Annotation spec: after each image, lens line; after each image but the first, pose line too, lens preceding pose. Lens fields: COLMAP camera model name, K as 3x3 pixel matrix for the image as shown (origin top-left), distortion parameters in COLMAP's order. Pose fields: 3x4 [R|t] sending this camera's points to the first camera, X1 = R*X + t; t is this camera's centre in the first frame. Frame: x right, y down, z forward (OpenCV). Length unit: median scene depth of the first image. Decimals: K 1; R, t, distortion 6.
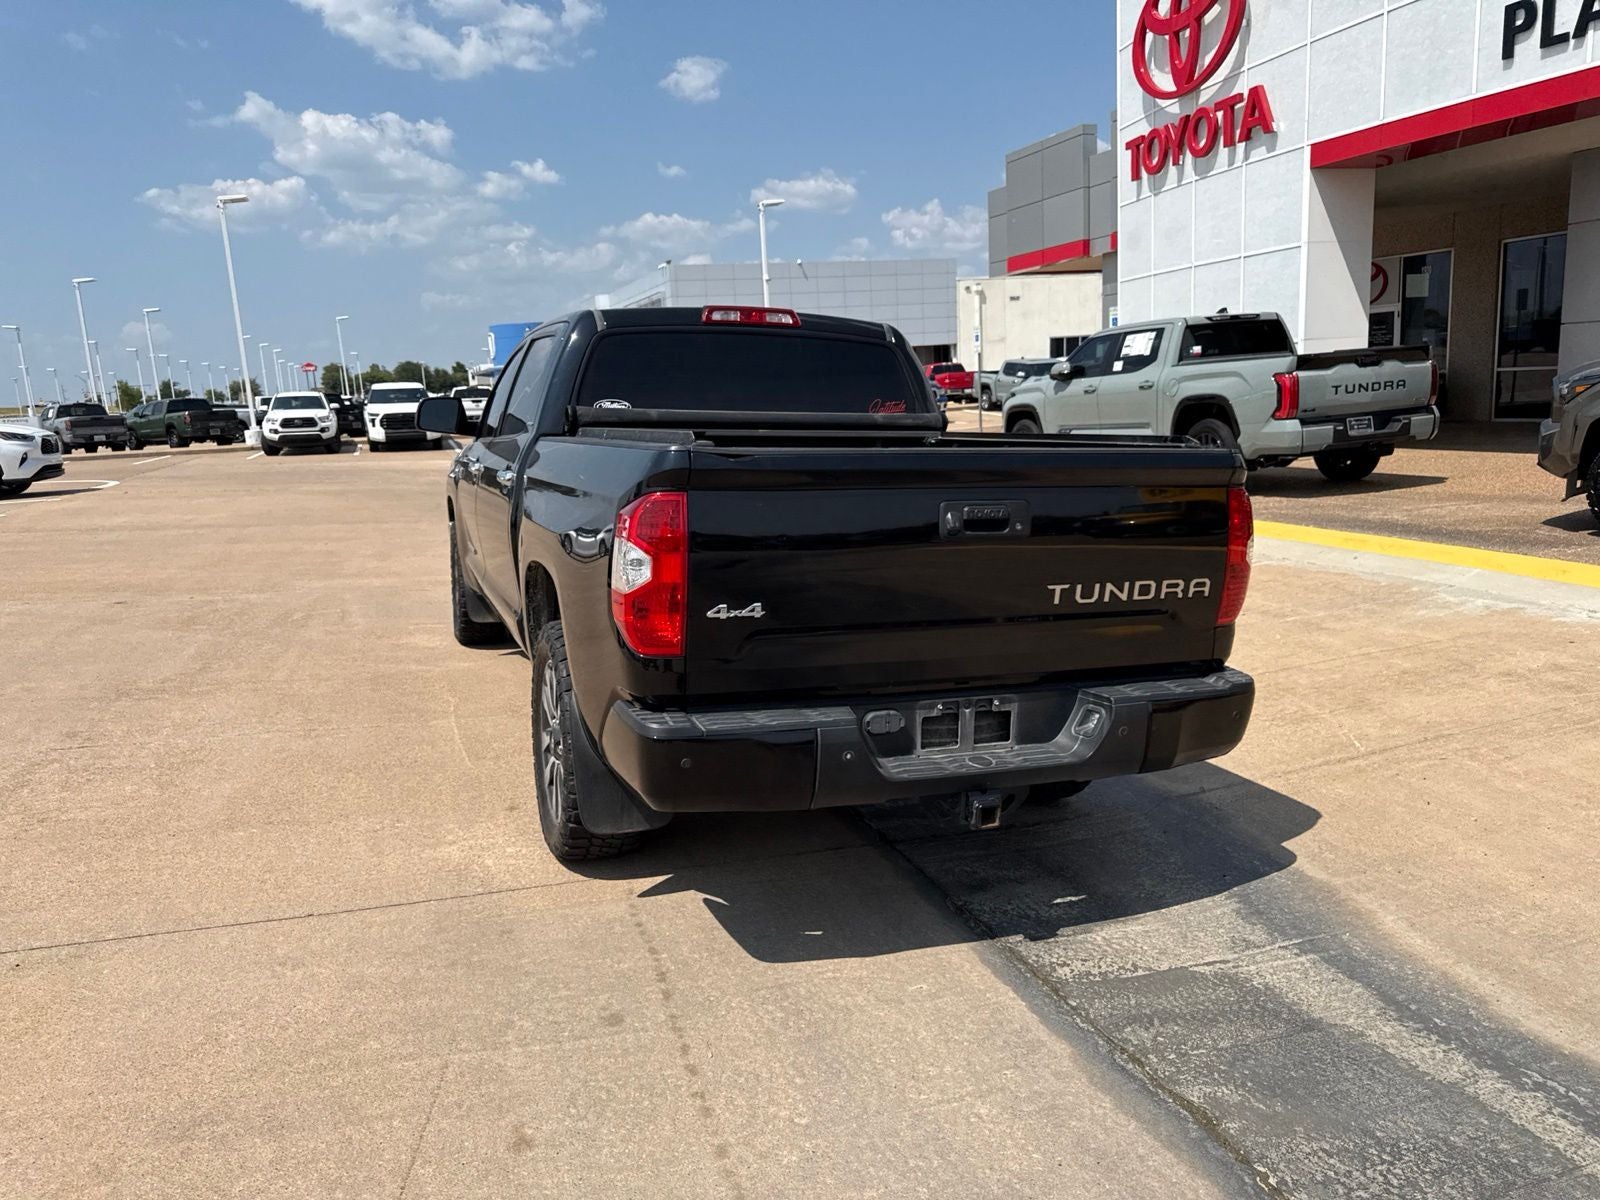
lens RADIAL K [[1142.9, 0, 794.7], [0, 1142.9, 585.1], [0, 0, 1]] dist [0.017319, -0.022899]
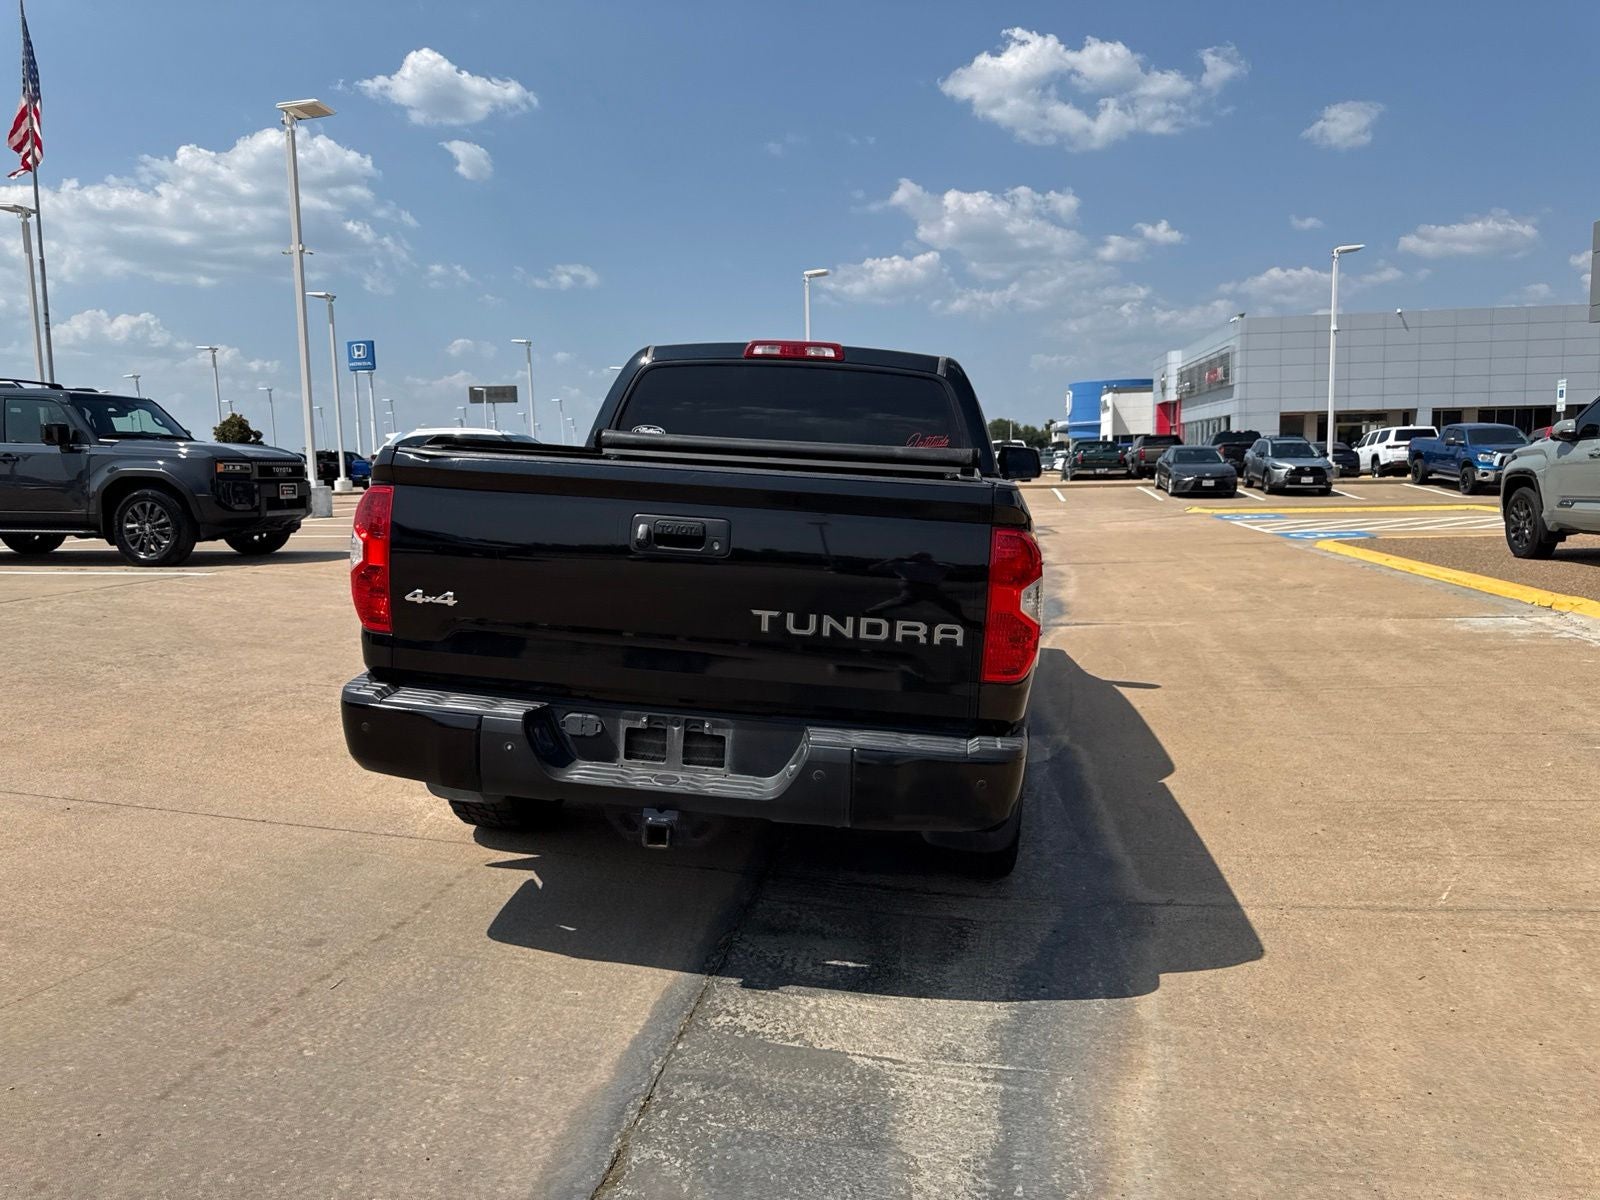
lens RADIAL K [[1141.9, 0, 796.7], [0, 1141.9, 562.0], [0, 0, 1]] dist [0.018817, -0.024276]
pose [[0.875389, 0.078463, -0.477008, 0.488089], [-0.111103, 0.992981, -0.040558, -0.003479], [0.470478, 0.088501, 0.877962, 0.116847]]
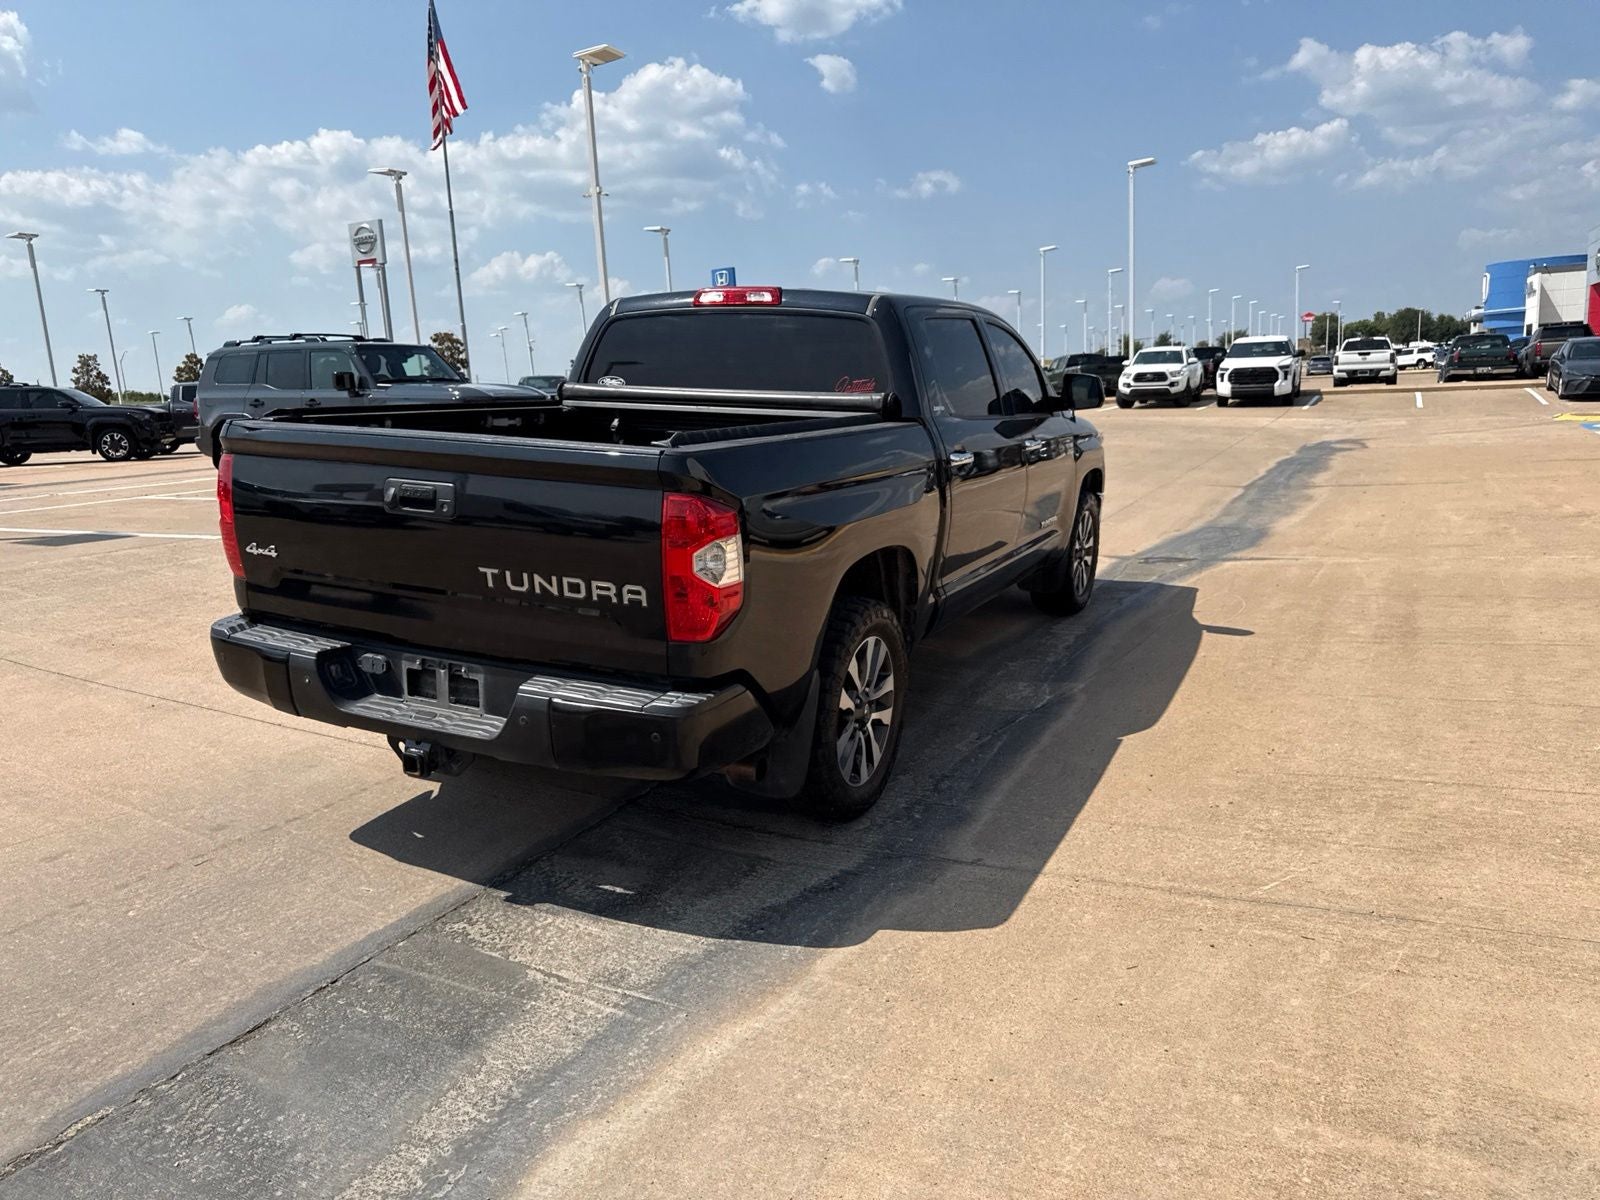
lens RADIAL K [[1142.9, 0, 794.7], [0, 1142.9, 585.1], [0, 0, 1]] dist [0.017319, -0.022899]
pose [[0.687039, 0.141685, -0.712673, 0.808188], [-0.111825, 0.989738, 0.088966, -0.075703], [0.717964, 0.018571, 0.695832, 0.326551]]
